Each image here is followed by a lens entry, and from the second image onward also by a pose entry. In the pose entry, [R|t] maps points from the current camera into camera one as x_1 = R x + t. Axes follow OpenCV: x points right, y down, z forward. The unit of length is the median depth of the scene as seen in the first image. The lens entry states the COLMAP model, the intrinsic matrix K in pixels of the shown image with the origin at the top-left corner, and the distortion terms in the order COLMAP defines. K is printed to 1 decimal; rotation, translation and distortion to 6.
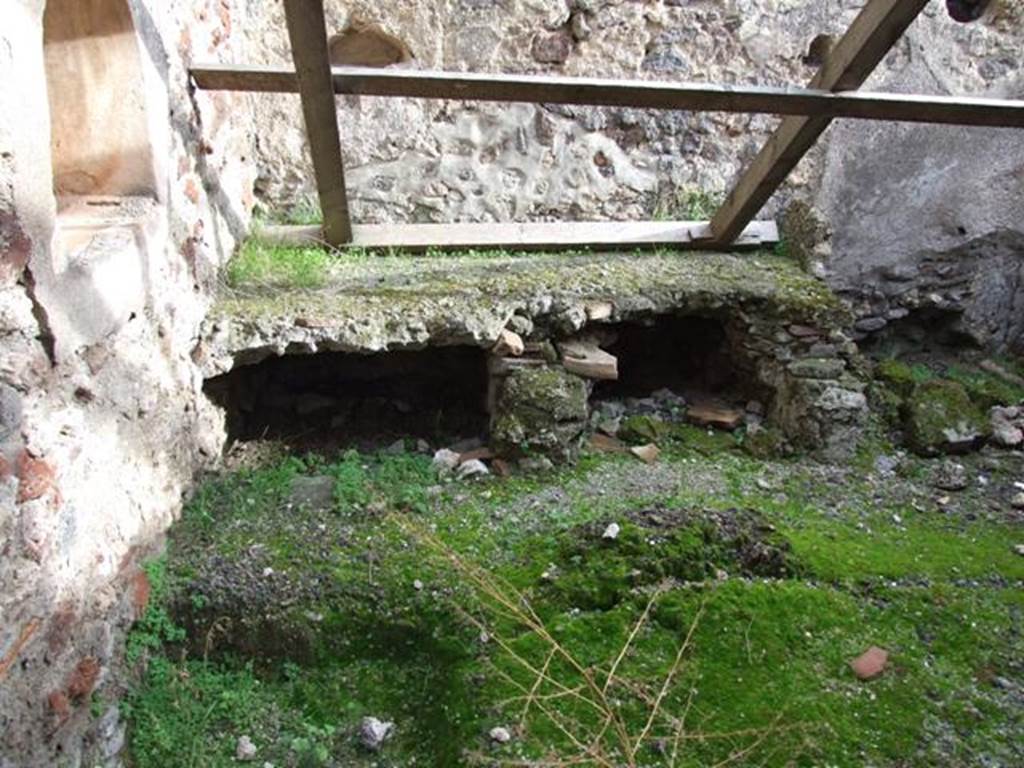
lens RADIAL K [[814.6, 0, 510.7], [0, 814.6, 375.6], [0, 0, 1]] dist [-0.057752, 0.053691]
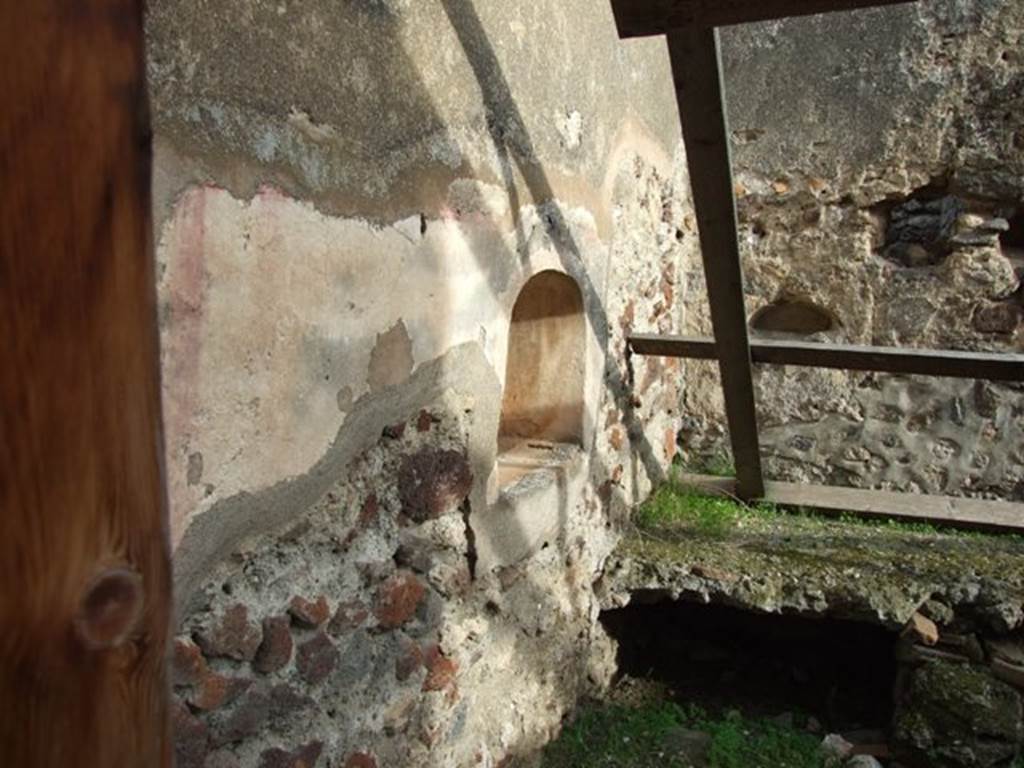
lens RADIAL K [[814.6, 0, 505.8], [0, 814.6, 387.2], [0, 0, 1]] dist [-0.057752, 0.053691]
pose [[0.854824, 0.043572, -0.517086, 0.053942], [-0.181800, 0.958460, -0.219779, -0.018592], [0.486030, 0.281878, 0.827236, -0.036301]]
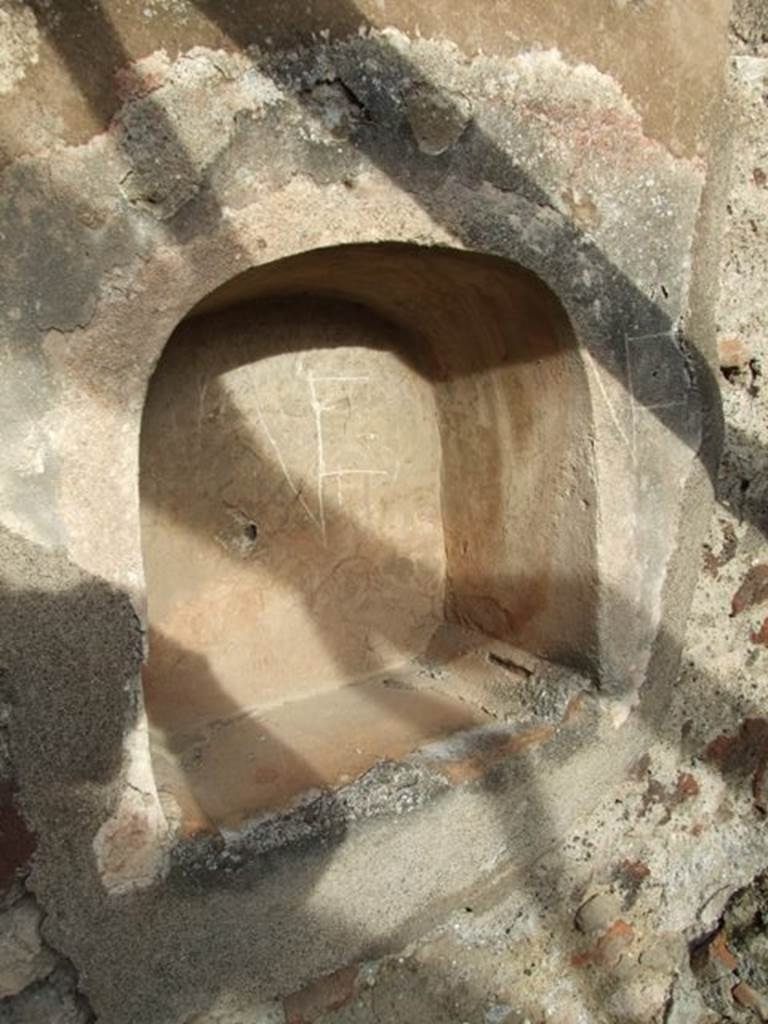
lens RADIAL K [[814.6, 0, 380.1], [0, 814.6, 507.2], [0, 0, 1]] dist [-0.057752, 0.053691]
pose [[0.410937, 0.133951, -0.901770, -0.061120], [-0.251725, 0.967365, 0.028984, -0.234246], [0.876223, 0.215087, 0.431244, 0.516978]]
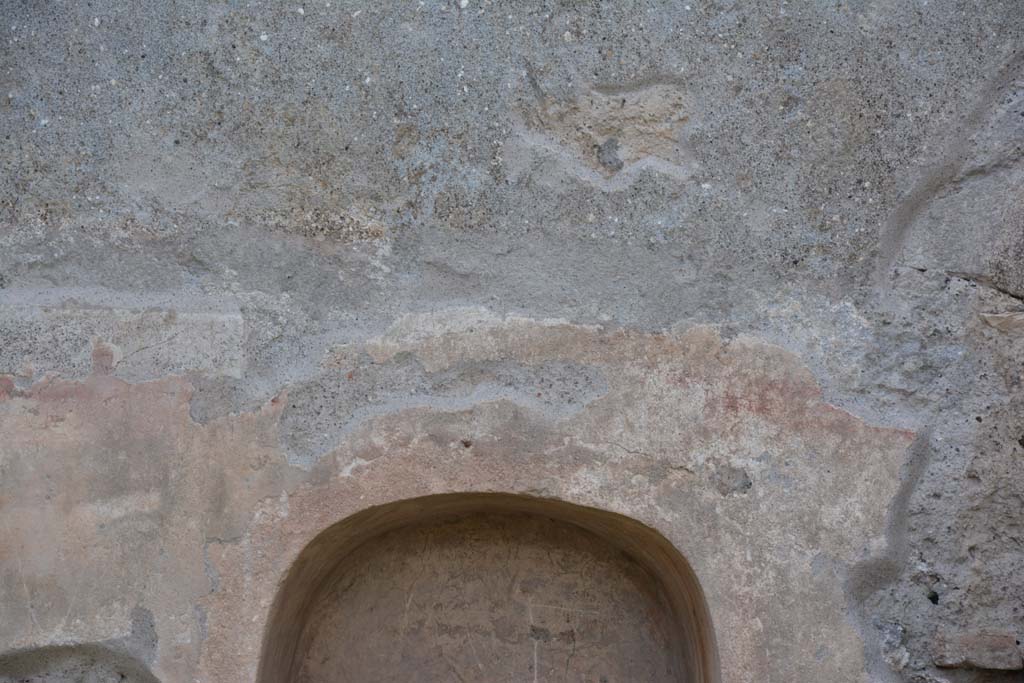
lens RADIAL K [[4679.6, 0, 510.9], [0, 4679.6, 341.9], [0, 0, 1]] dist [1.651101, 0.000000]
pose [[-0.173178, -0.026081, -0.984545, 1.511093], [-0.398516, 0.916016, 0.045832, -0.457964], [0.900663, 0.400294, -0.169028, 0.915360]]
